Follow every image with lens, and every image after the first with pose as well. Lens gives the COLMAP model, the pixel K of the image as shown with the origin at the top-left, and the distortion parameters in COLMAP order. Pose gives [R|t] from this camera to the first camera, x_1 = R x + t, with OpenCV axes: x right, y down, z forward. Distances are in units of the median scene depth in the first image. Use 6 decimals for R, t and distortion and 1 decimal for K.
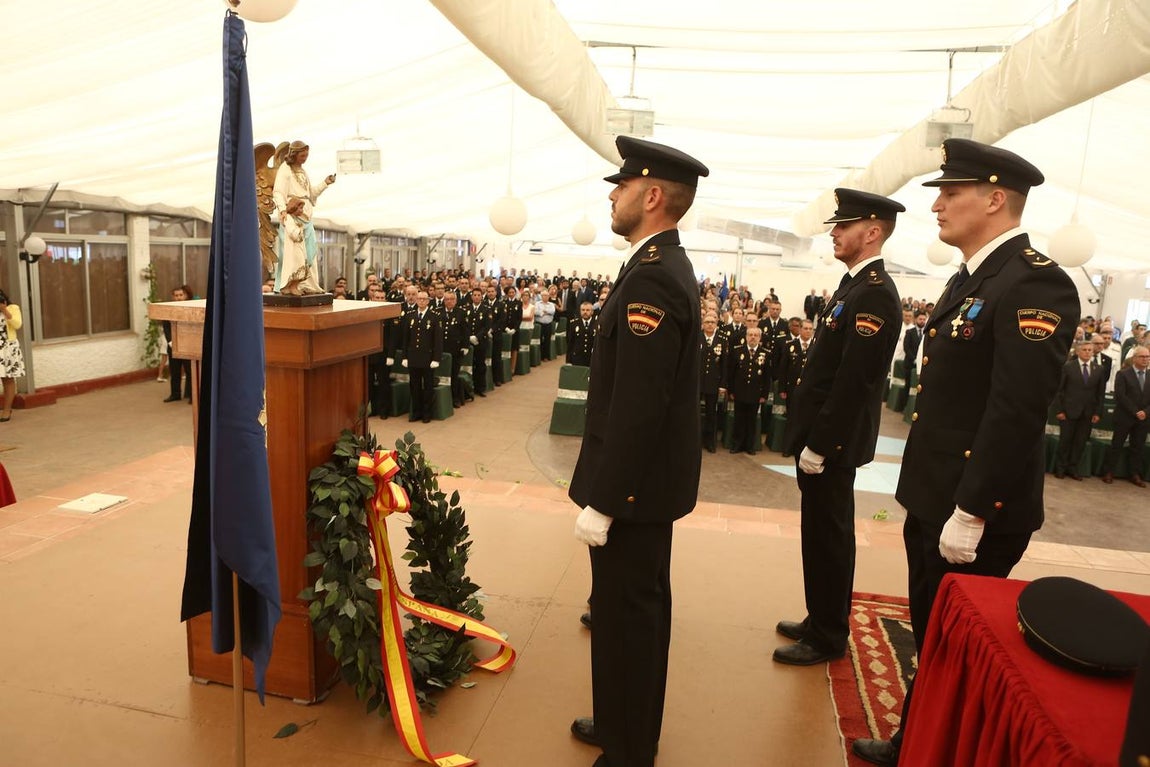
lens RADIAL K [[777.2, 0, 575.0], [0, 777.2, 383.5], [0, 0, 1]] dist [-0.086982, 0.048820]
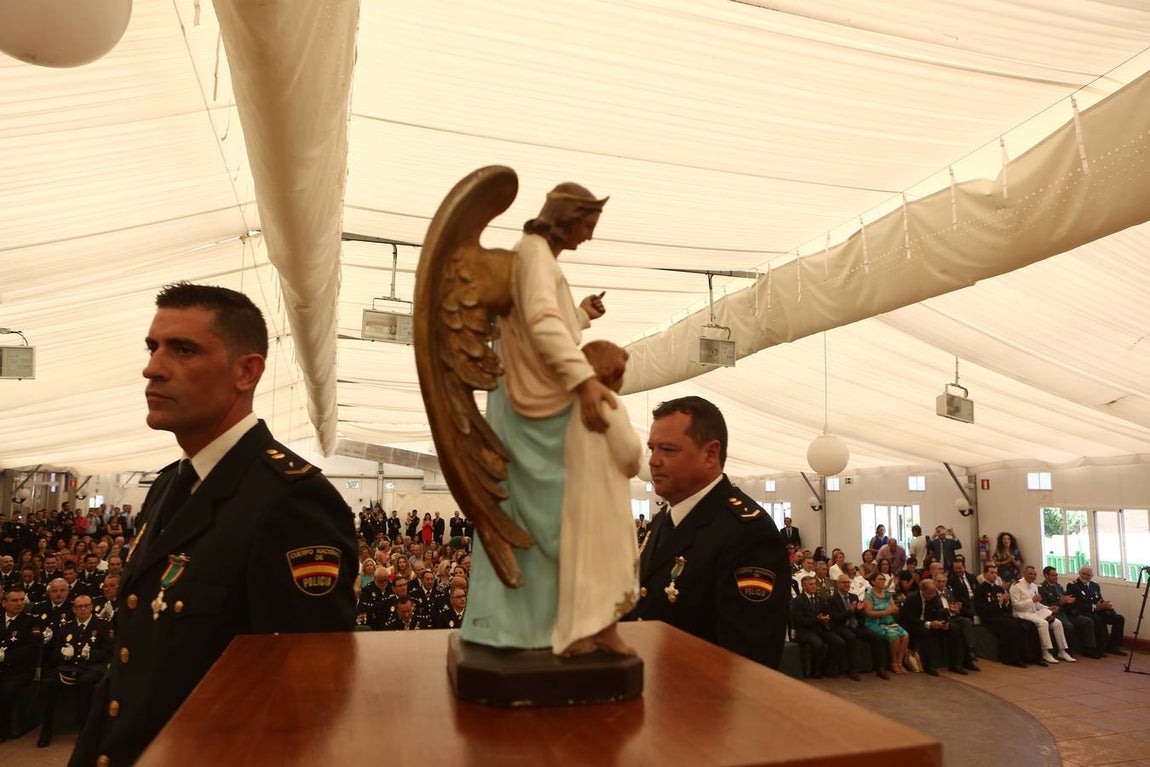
lens RADIAL K [[777.2, 0, 575.0], [0, 777.2, 383.5], [0, 0, 1]] dist [-0.086982, 0.048820]
pose [[0.882098, 0.020458, 0.470622, -0.133339], [0.114070, 0.960046, -0.255537, -0.035686], [-0.457047, 0.279093, 0.844521, 0.184444]]
